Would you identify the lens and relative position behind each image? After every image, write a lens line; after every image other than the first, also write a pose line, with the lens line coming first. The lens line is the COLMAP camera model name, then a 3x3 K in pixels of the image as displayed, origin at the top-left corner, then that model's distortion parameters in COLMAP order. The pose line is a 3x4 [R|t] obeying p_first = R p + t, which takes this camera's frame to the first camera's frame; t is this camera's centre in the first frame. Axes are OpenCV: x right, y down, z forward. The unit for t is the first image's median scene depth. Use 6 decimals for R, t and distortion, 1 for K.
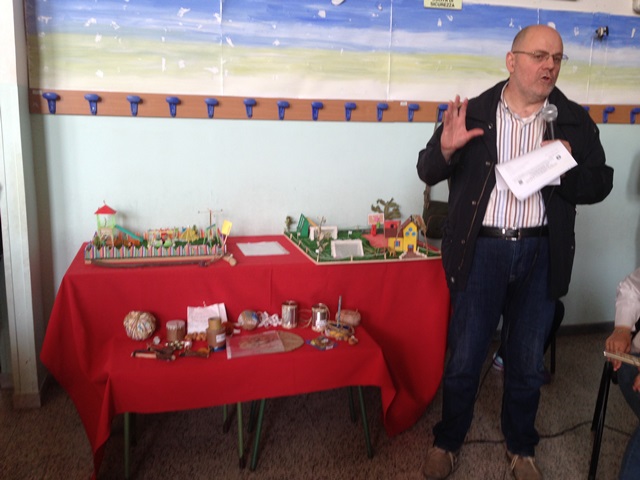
lens RADIAL K [[583.8, 0, 316.5], [0, 583.8, 241.6], [0, 0, 1]] dist [0.110644, -0.190096]
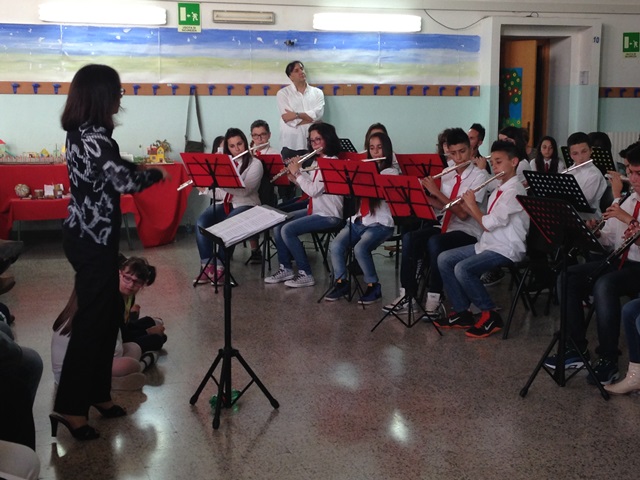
lens RADIAL K [[1058.0, 0, 305.0], [0, 1058.0, 237.3], [0, 0, 1]] dist [0.013688, 0.260603]
pose [[0.999123, -0.018278, 0.037669, 0.459139], [0.021169, 0.996741, -0.077836, 0.504507], [-0.036124, 0.078565, 0.996254, -2.270524]]
